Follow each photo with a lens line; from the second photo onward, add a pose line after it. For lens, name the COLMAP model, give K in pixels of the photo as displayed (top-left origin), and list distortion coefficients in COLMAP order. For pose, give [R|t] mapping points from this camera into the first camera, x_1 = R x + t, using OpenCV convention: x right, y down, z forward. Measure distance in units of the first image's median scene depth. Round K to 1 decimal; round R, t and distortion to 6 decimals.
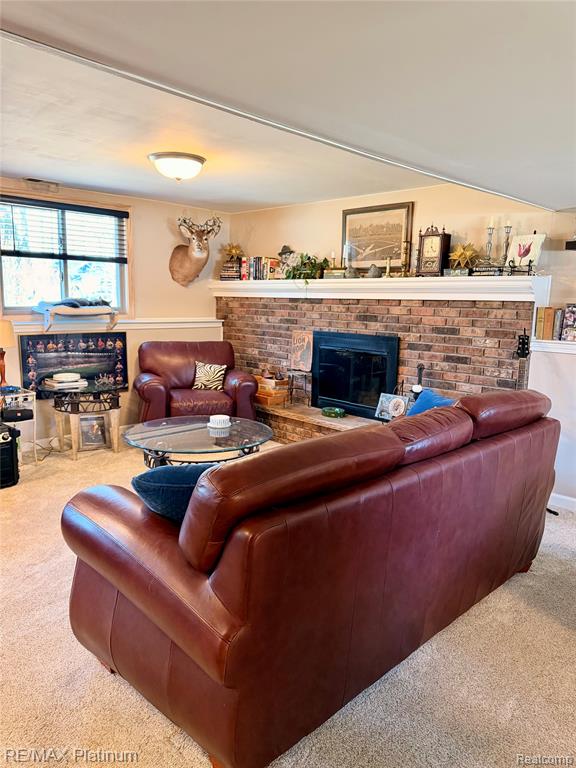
lens RADIAL K [[529.3, 0, 284.8], [0, 529.3, 401.1], [0, 0, 1]] dist [0.067384, -0.152290]
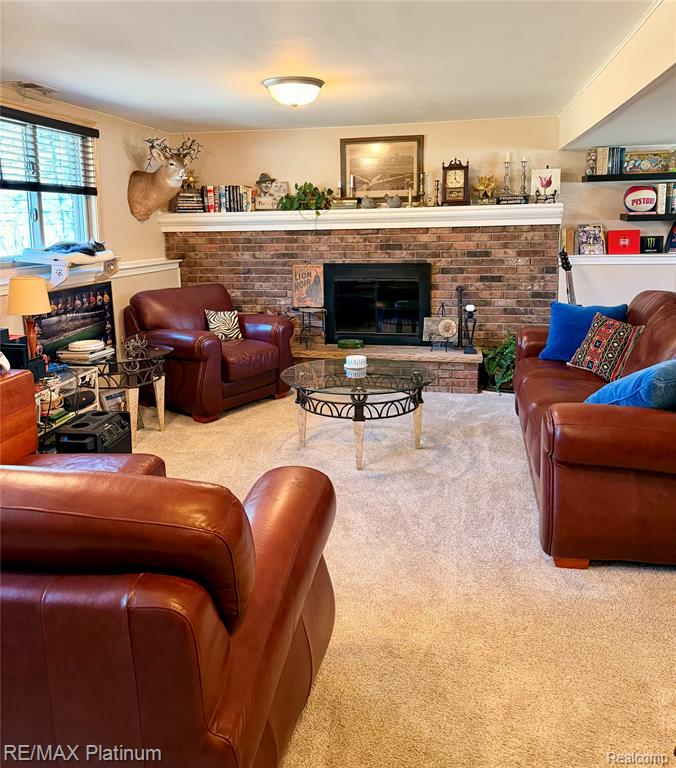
lens RADIAL K [[616.9, 0, 328.4], [0, 616.9, 328.0], [0, 0, 1]] dist [0.106363, -0.218804]
pose [[0.840654, -0.123423, 0.527321, -0.565800], [0.137497, 0.990422, 0.012618, -0.033219], [-0.523828, 0.061898, 0.849572, 0.065338]]
